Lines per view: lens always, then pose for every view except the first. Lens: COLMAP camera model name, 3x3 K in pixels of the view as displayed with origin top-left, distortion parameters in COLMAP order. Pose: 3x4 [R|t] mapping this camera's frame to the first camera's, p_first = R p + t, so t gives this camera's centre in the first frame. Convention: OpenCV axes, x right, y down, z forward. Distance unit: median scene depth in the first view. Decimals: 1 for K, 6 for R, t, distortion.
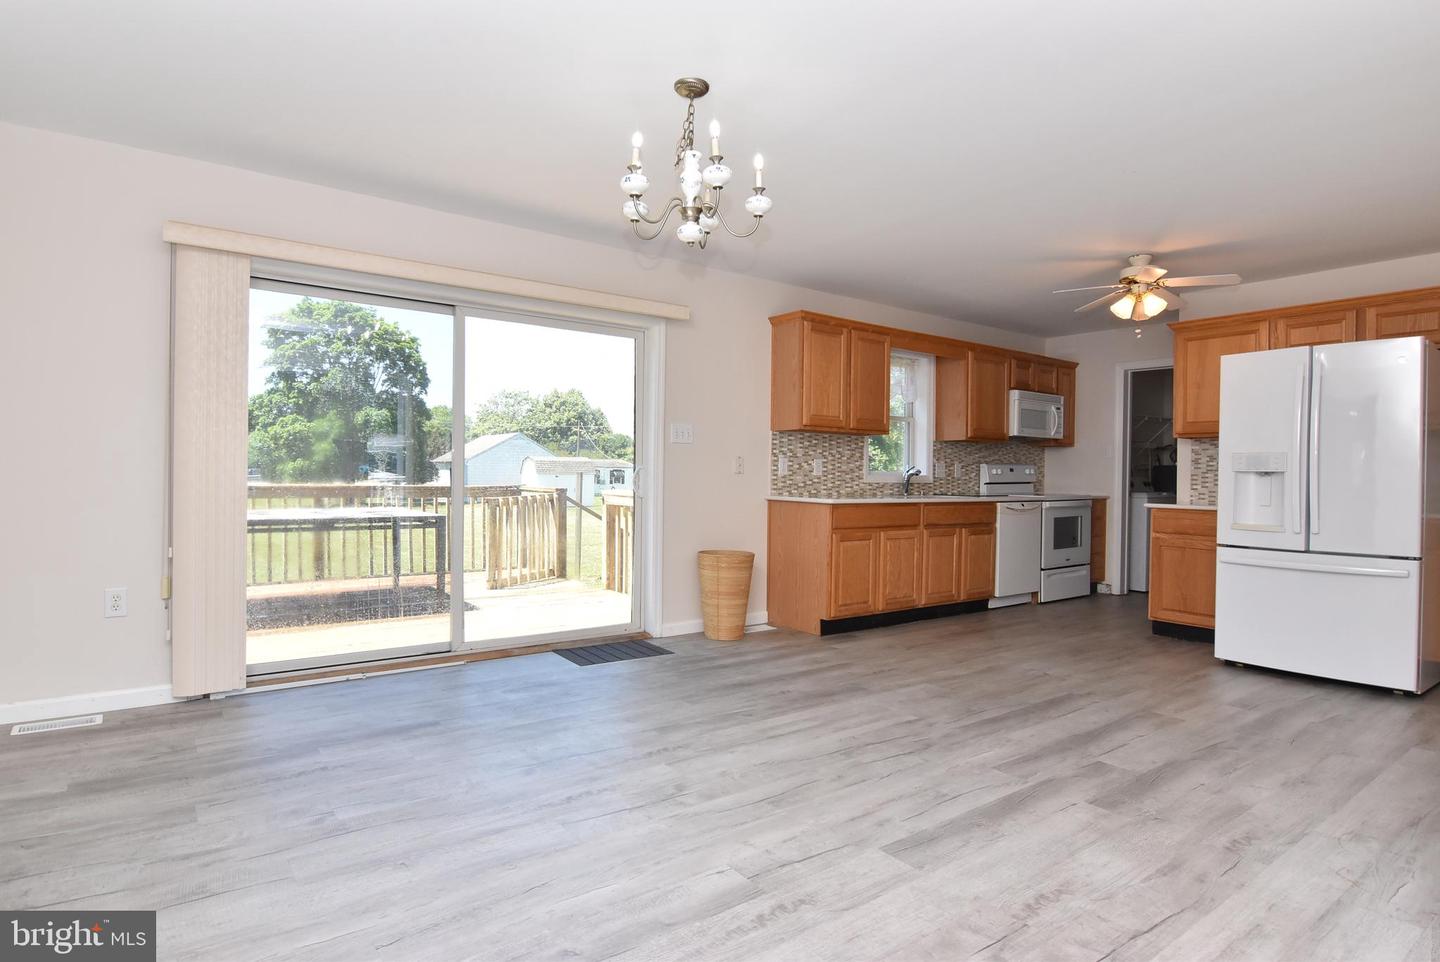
lens RADIAL K [[783.7, 0, 725.8], [0, 783.7, 478.6], [0, 0, 1]] dist [-0.002306, -0.000994]
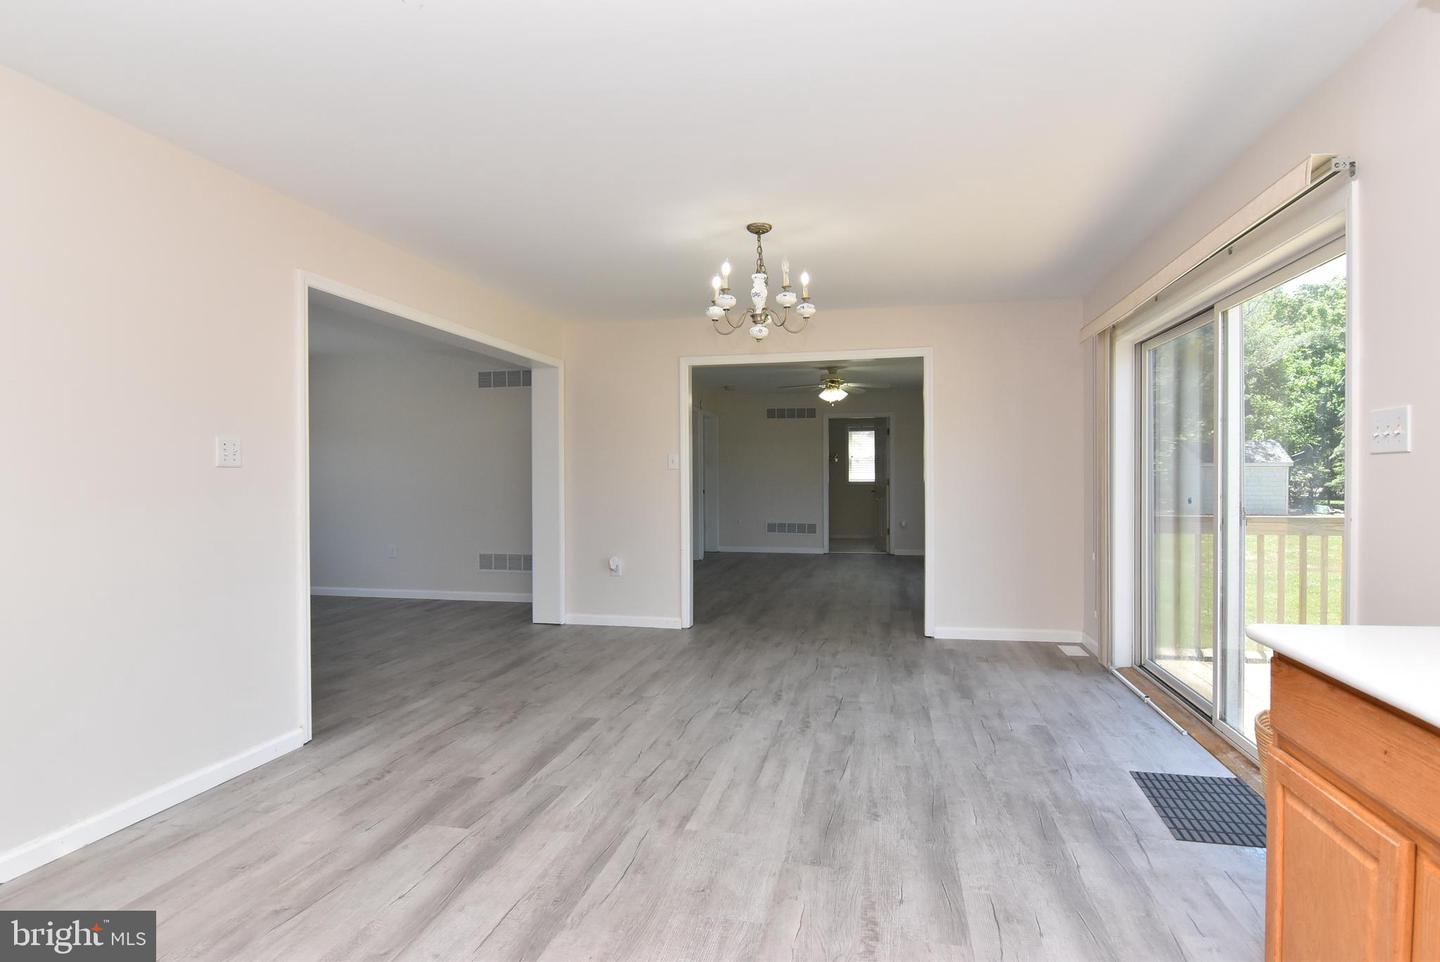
lens RADIAL K [[783.7, 0, 725.8], [0, 783.7, 478.6], [0, 0, 1]] dist [-0.002306, -0.000994]
pose [[-0.760245, -0.006635, -0.649602, 0.840920], [-0.011632, 0.999927, 0.003400, -0.052238], [0.649532, 0.010141, -0.760267, 1.881246]]
